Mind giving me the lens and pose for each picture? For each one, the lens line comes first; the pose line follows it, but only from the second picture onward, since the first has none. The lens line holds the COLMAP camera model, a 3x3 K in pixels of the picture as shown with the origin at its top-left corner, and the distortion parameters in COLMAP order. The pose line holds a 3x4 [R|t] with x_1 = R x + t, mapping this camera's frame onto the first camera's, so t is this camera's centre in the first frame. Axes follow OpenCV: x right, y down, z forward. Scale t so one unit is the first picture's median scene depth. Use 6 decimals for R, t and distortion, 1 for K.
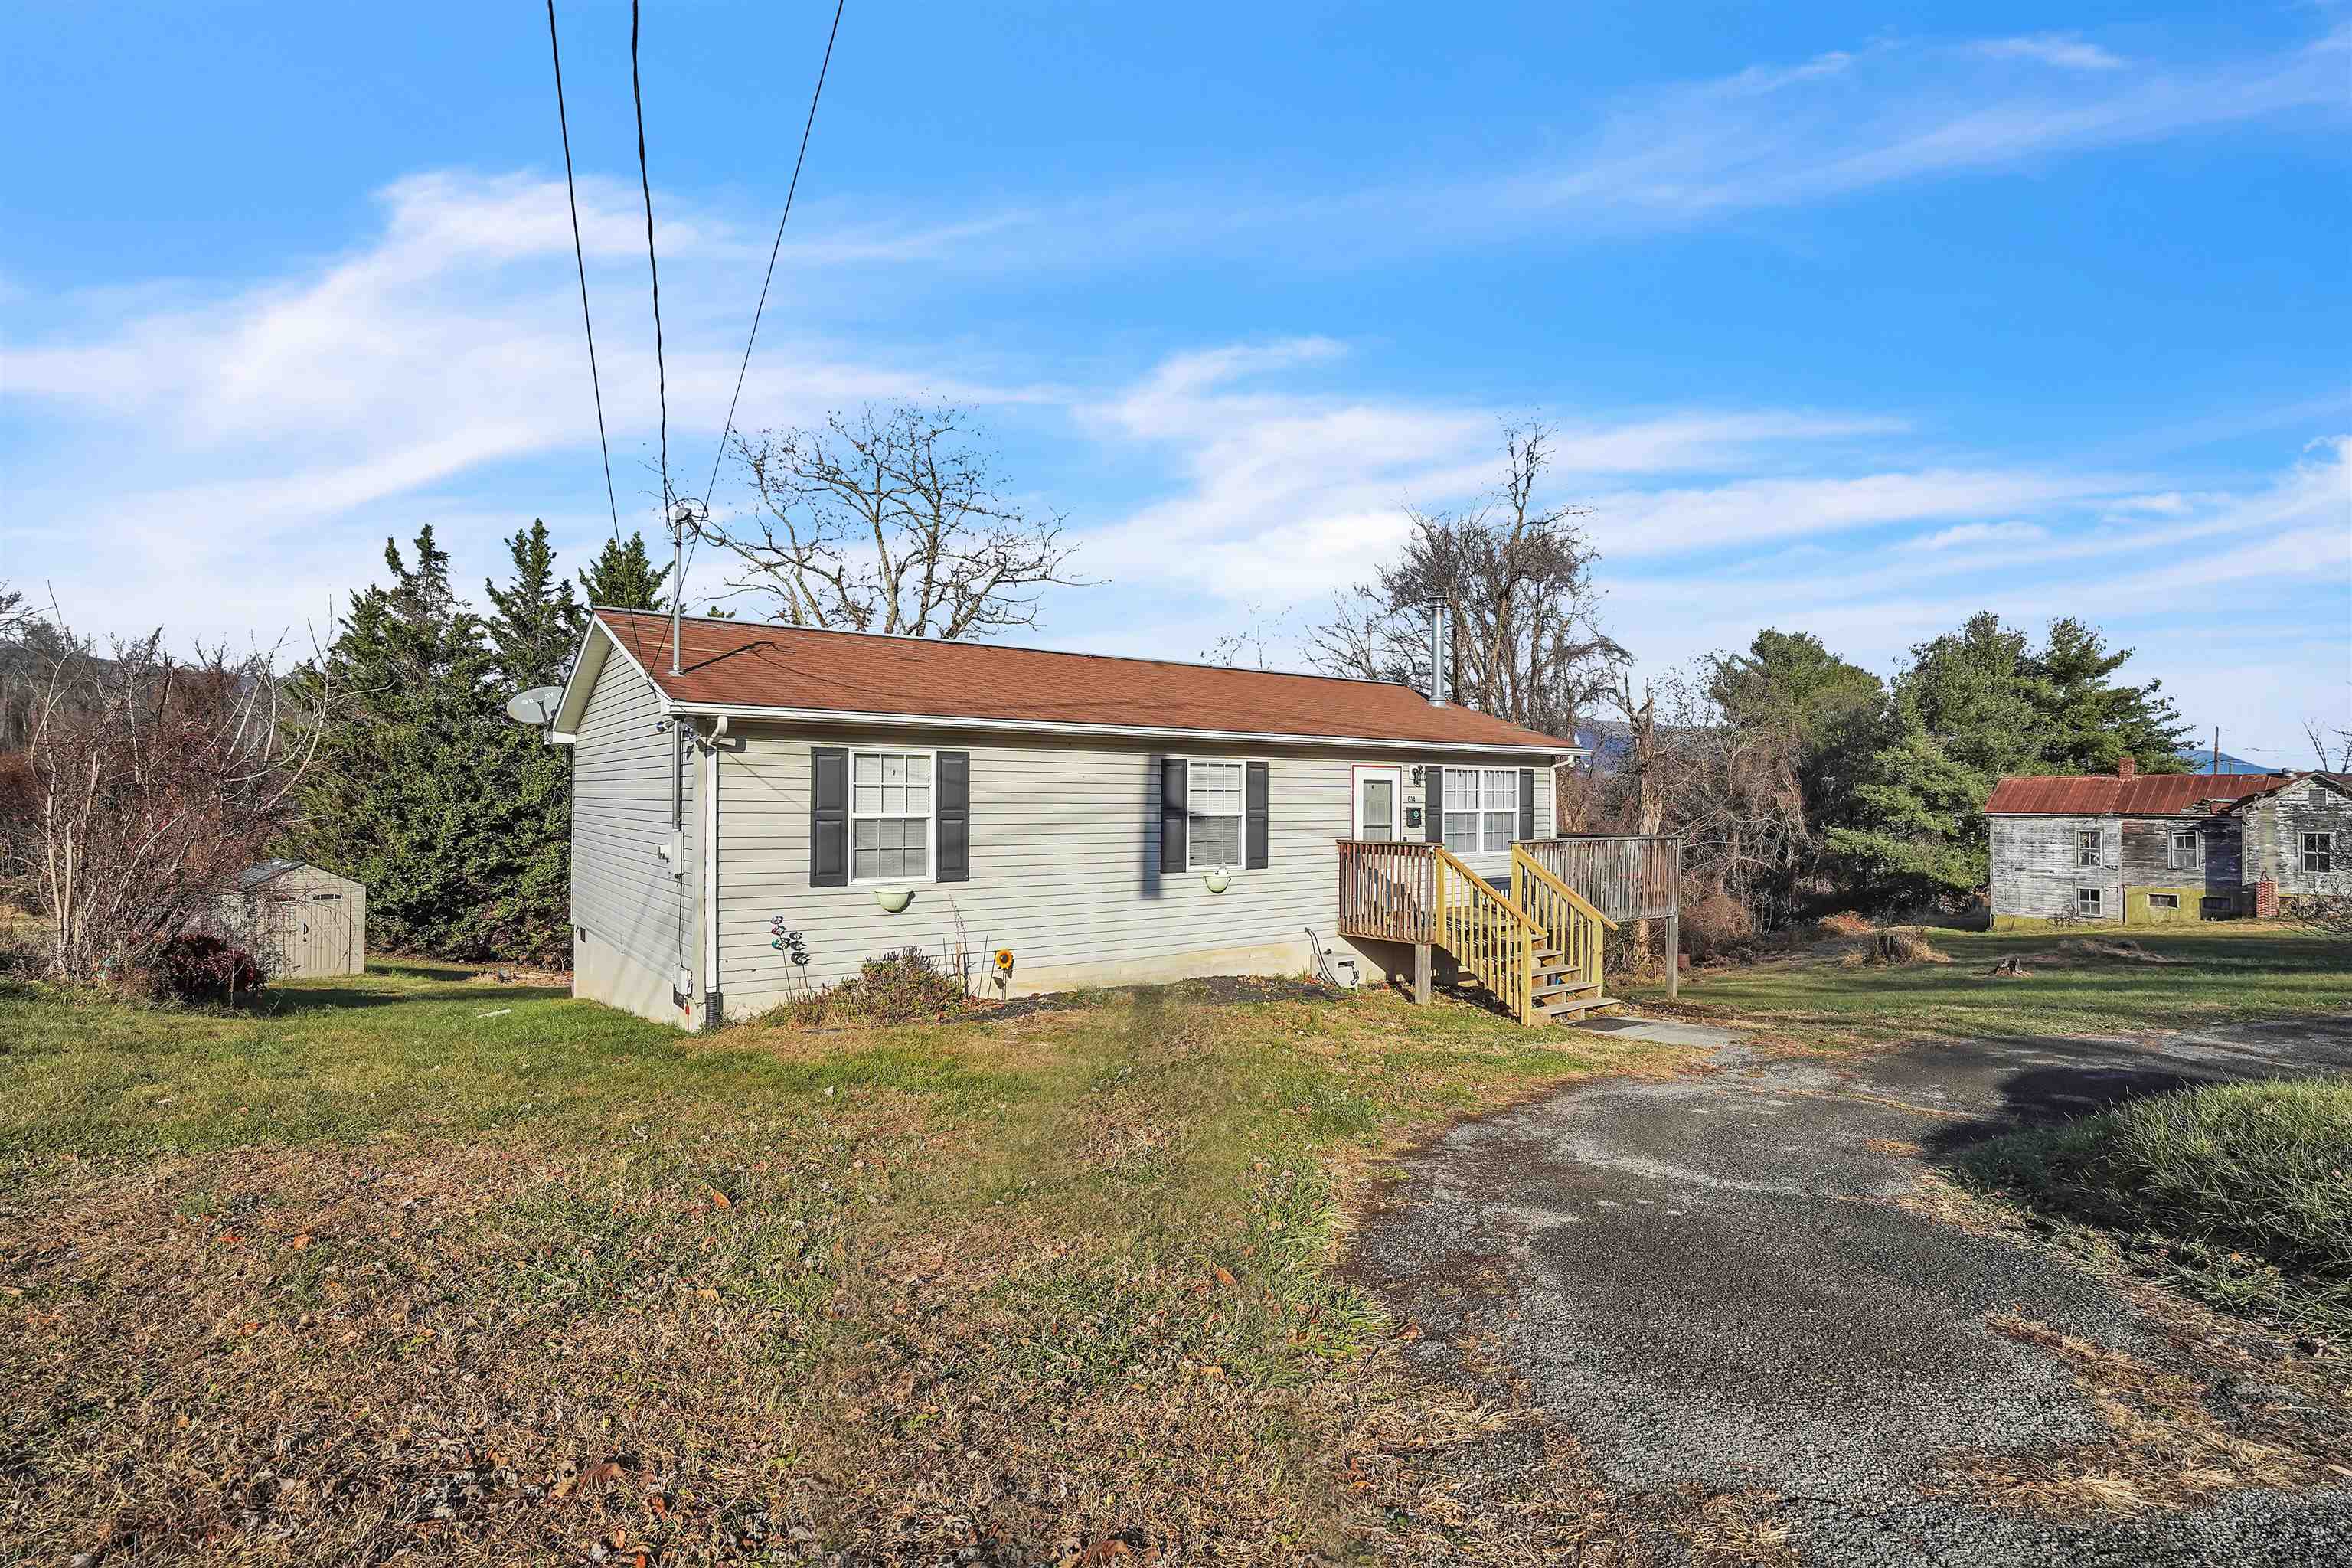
lens RADIAL K [[1104.3, 0, 1167.2], [0, 1104.3, 791.4], [0, 0, 1]] dist [-0.058870, 0.025045]
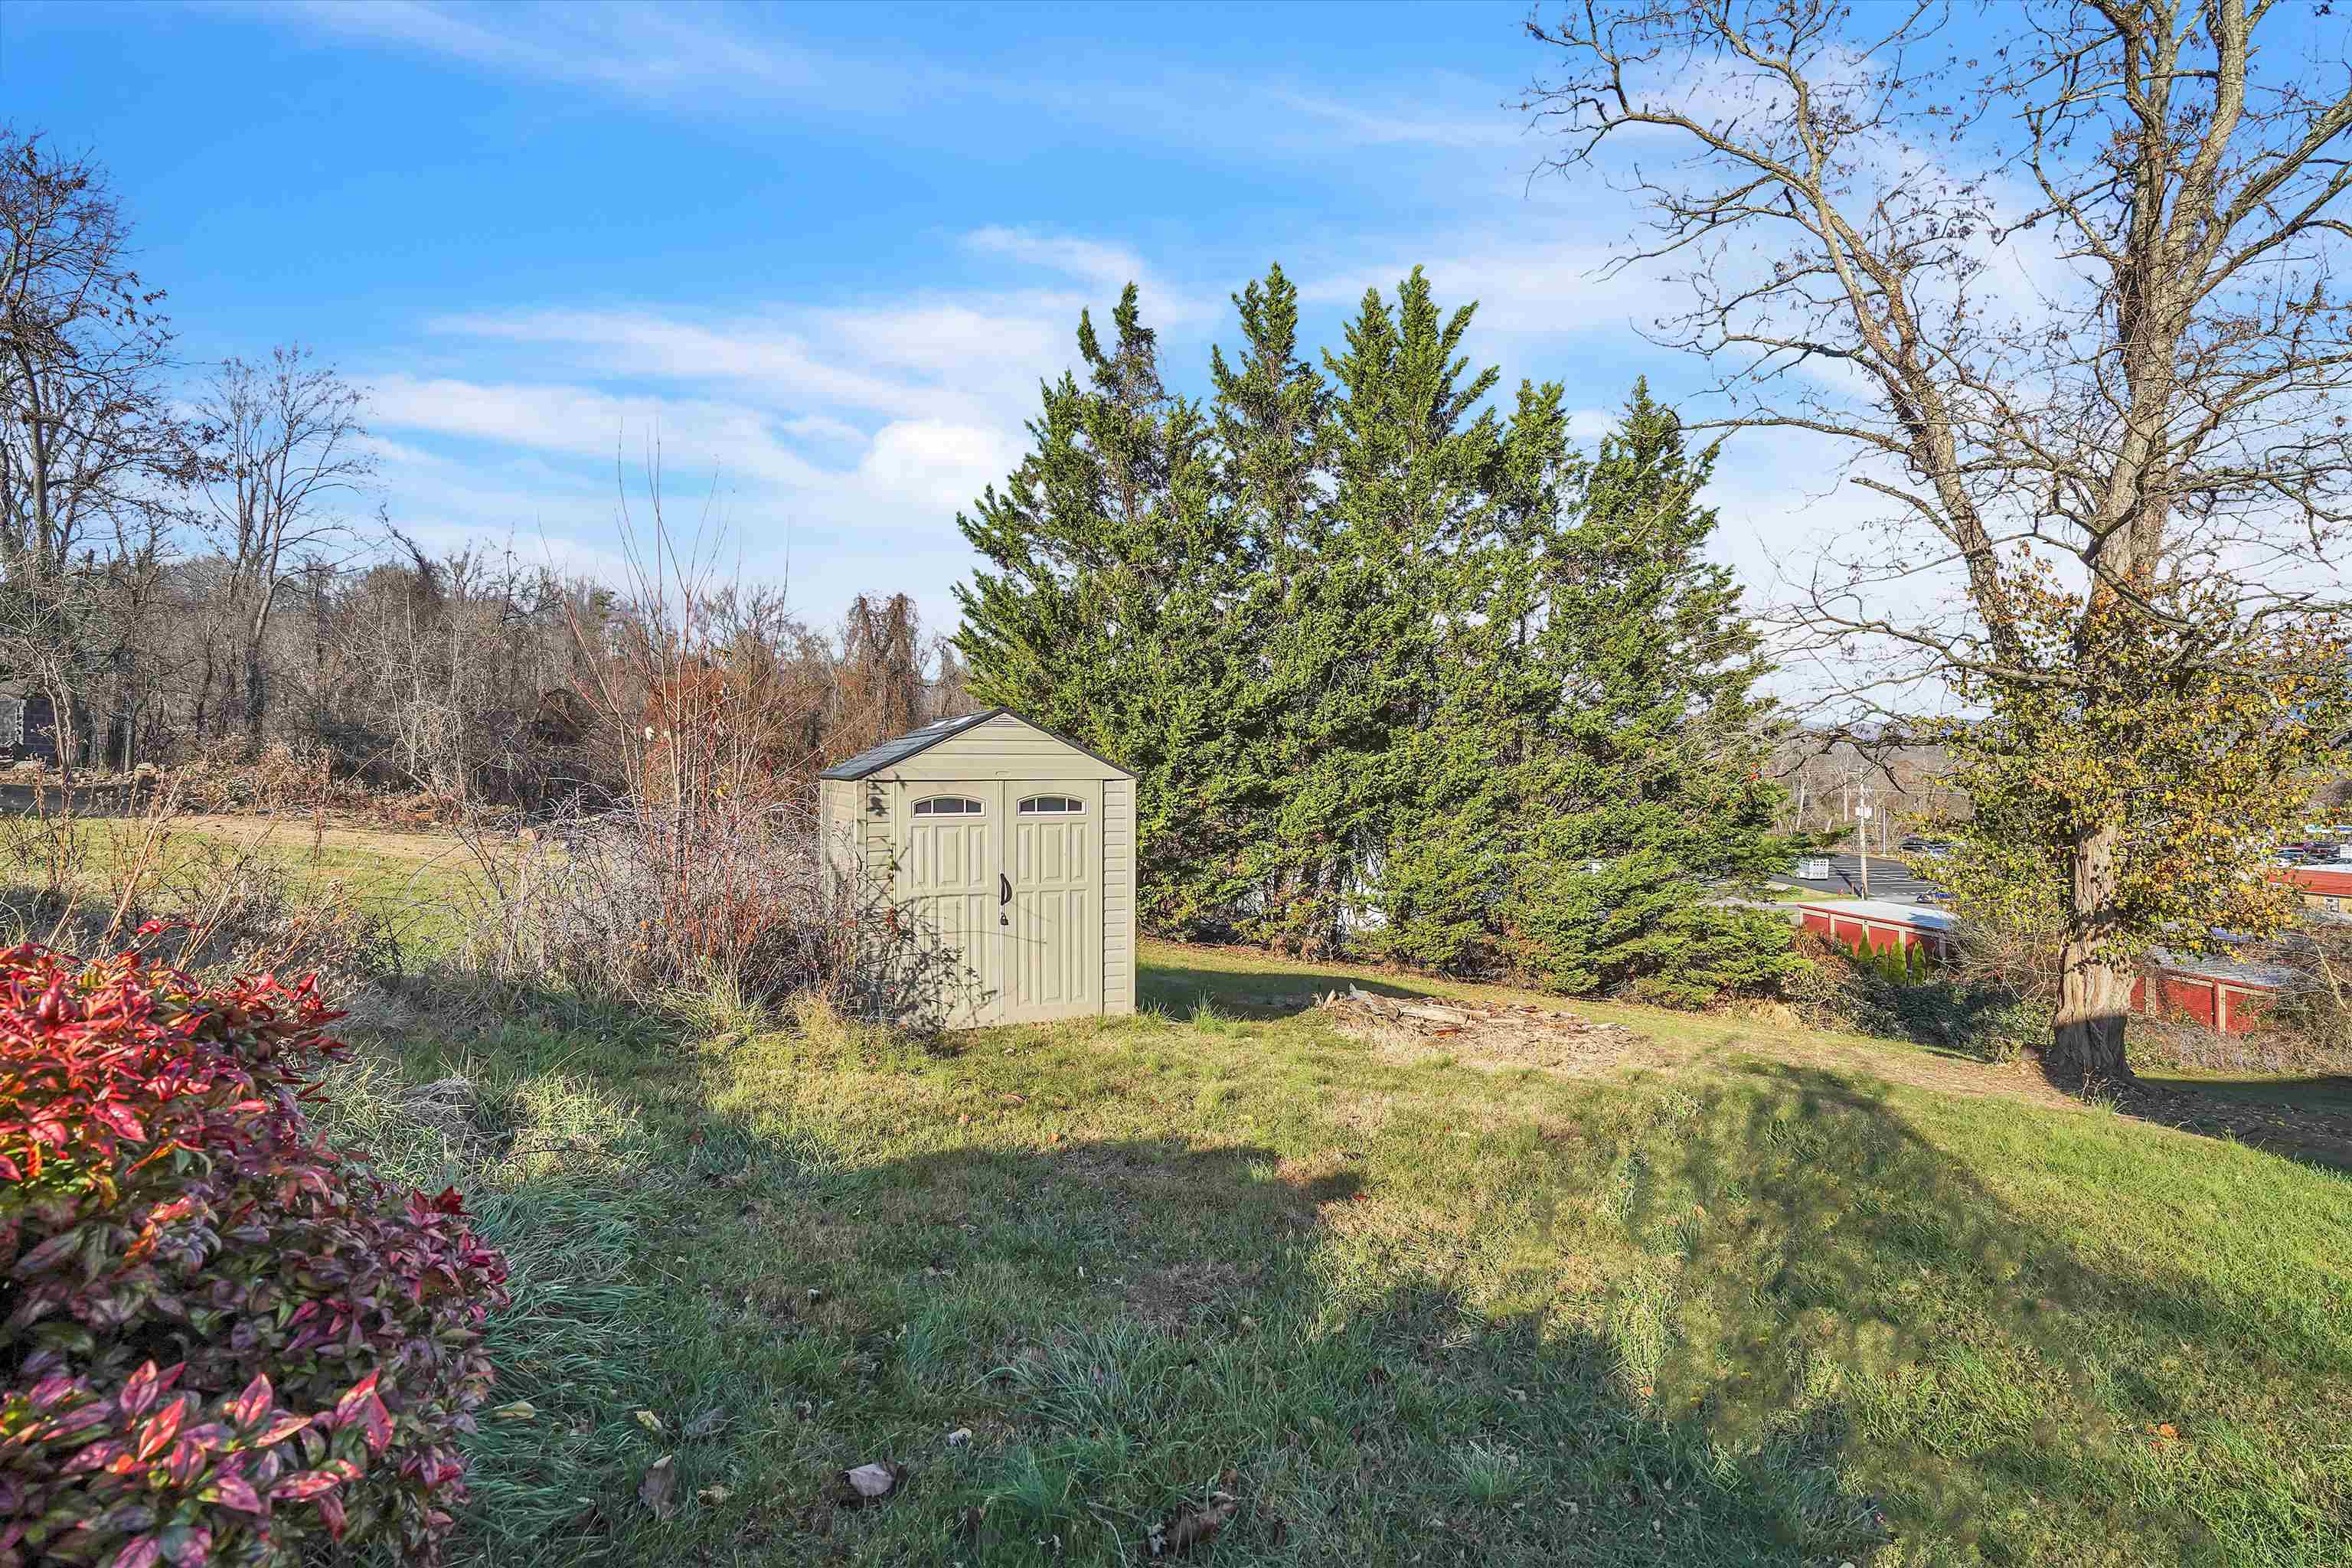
lens RADIAL K [[1104.3, 0, 1167.2], [0, 1104.3, 791.4], [0, 0, 1]] dist [-0.058870, 0.025045]
pose [[0.873331, 0.001013, -0.487126, -0.353790], [0.011569, 0.999673, 0.022820, 0.053925], [0.486989, -0.025565, 0.873034, 0.434095]]
